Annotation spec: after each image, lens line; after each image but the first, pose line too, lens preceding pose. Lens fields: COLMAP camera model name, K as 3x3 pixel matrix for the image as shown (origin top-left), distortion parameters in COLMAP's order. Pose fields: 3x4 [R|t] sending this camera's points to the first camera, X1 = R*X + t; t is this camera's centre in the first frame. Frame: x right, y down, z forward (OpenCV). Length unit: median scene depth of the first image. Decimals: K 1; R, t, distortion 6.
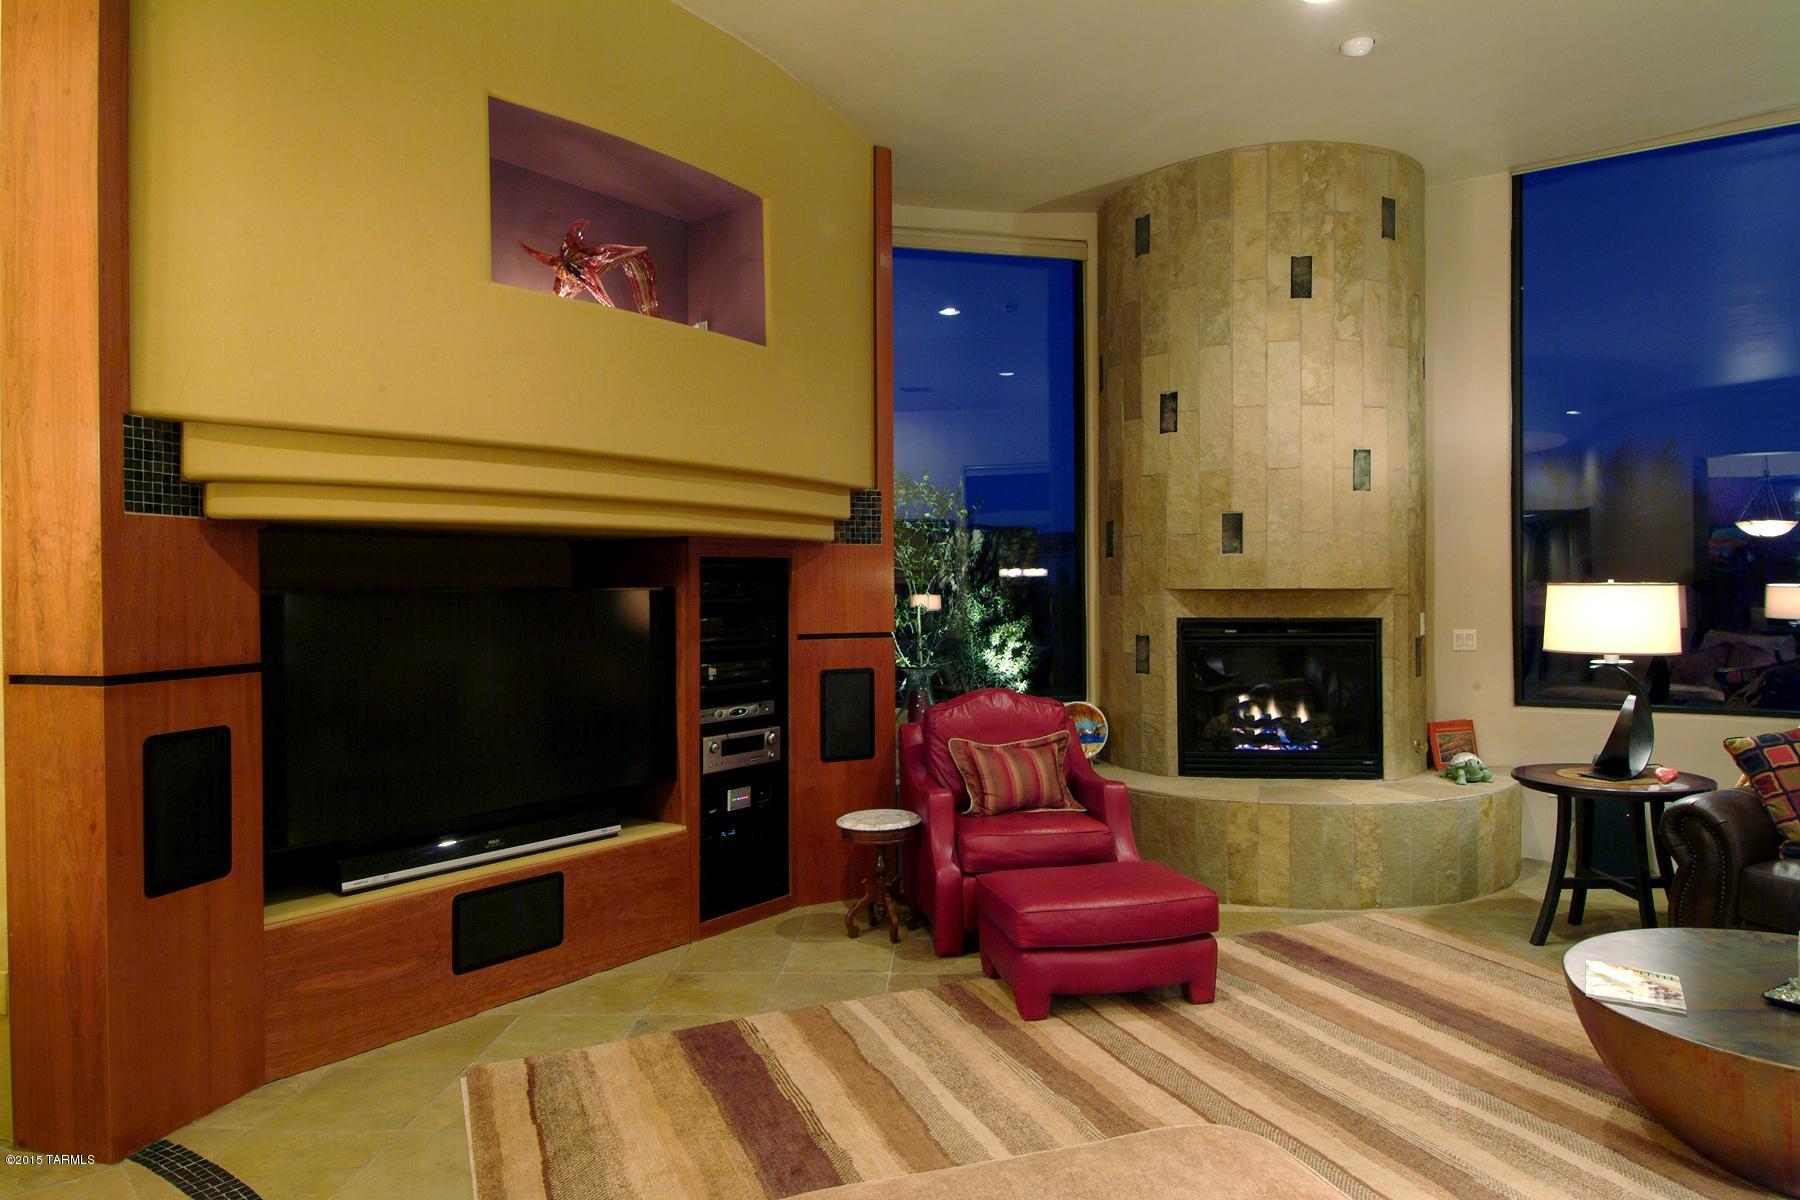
lens RADIAL K [[1076.1, 0, 896.9], [0, 1076.1, 568.2], [0, 0, 1]] dist [0.029039, -0.004379]
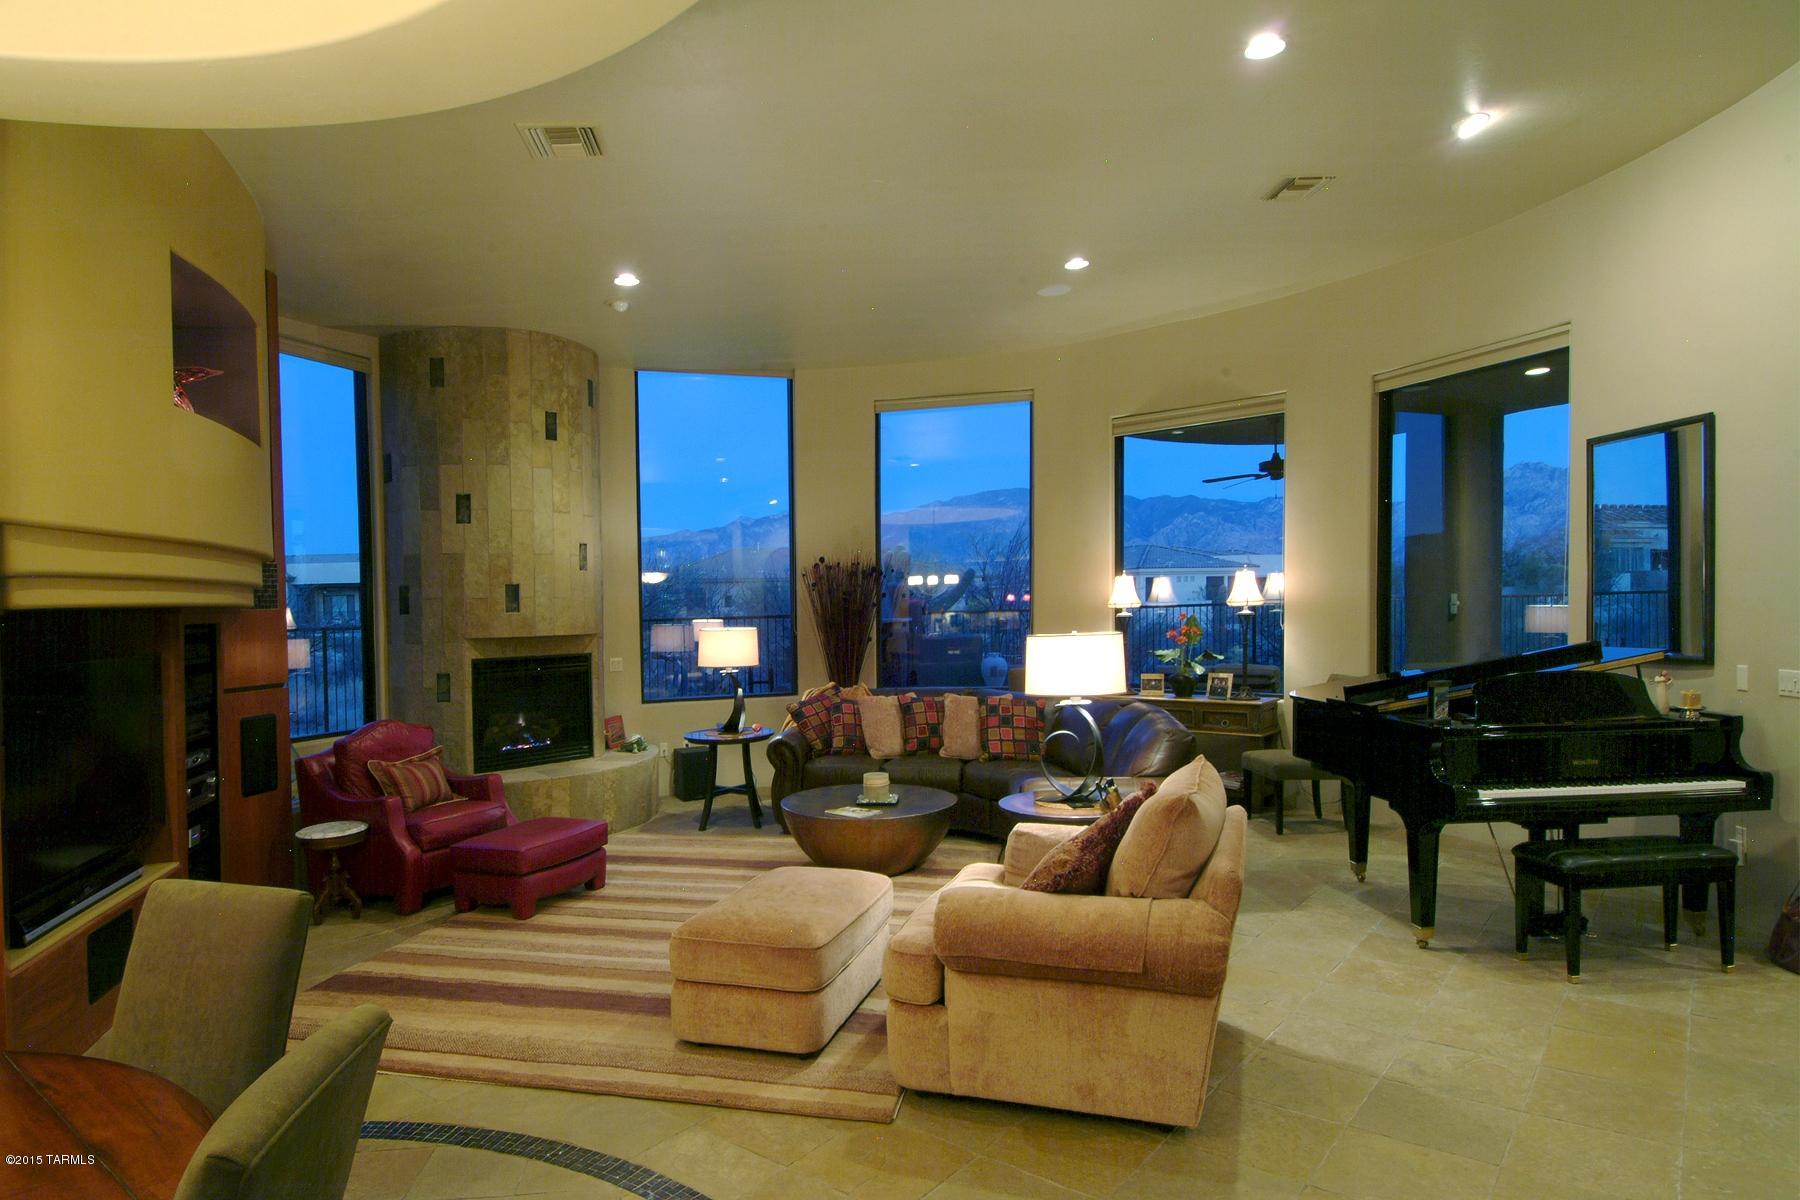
lens RADIAL K [[950.1, 0, 899.1], [0, 950.1, 608.6], [0, 0, 1]] dist [0.006021, -0.000013]
pose [[0.579384, -0.003068, 0.815049, -0.414999], [0.000229, 0.999993, 0.003601, -0.022838], [-0.815055, -0.001900, 0.579381, -0.145931]]
